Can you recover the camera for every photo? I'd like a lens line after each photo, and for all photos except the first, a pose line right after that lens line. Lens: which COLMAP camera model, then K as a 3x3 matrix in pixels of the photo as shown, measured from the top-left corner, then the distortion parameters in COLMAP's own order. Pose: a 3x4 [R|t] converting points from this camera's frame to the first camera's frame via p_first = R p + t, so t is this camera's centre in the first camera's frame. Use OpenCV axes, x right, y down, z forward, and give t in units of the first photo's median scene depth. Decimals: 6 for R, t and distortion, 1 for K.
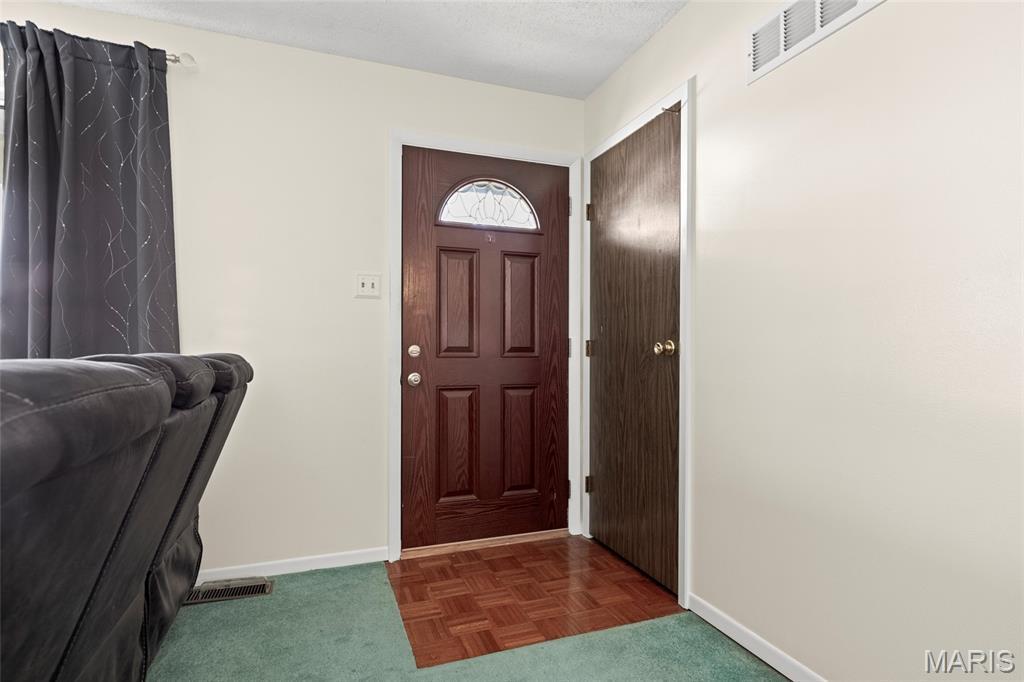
lens RADIAL K [[520.8, 0, 516.9], [0, 520.8, 350.1], [0, 0, 1]] dist [-0.008798, 0.005527]
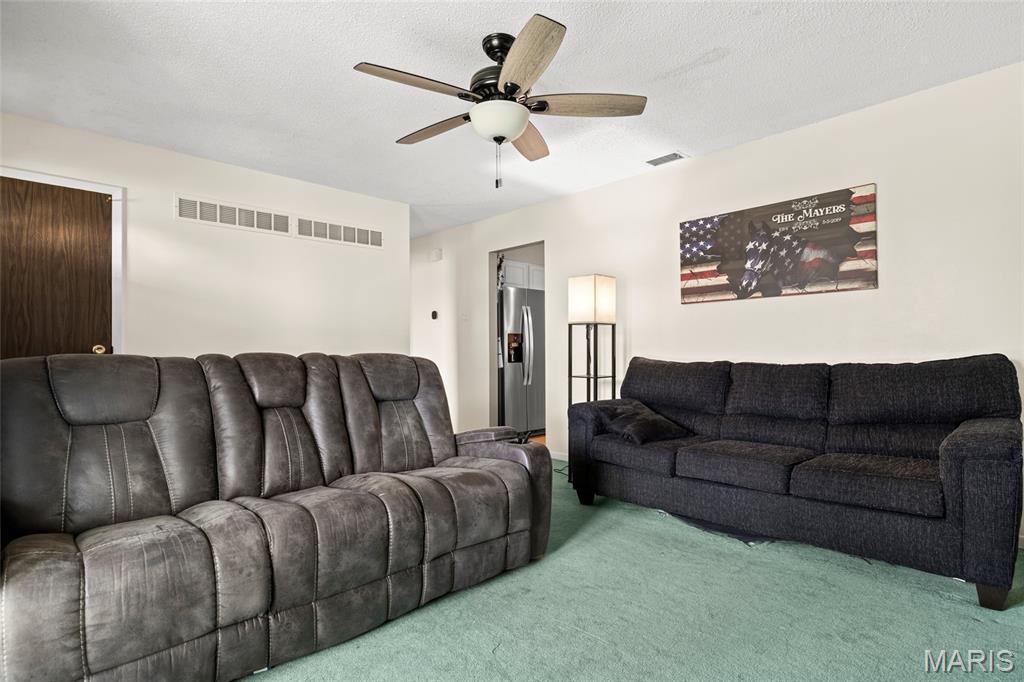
lens RADIAL K [[521.1, 0, 519.0], [0, 521.1, 353.2], [0, 0, 1]] dist [0.000420, 0.001797]
pose [[-0.397239, 0.002785, 0.917711, -1.764516], [0.002767, 0.999994, -0.001837, 0.011204], [-0.917711, 0.001809, -0.397244, 0.526973]]
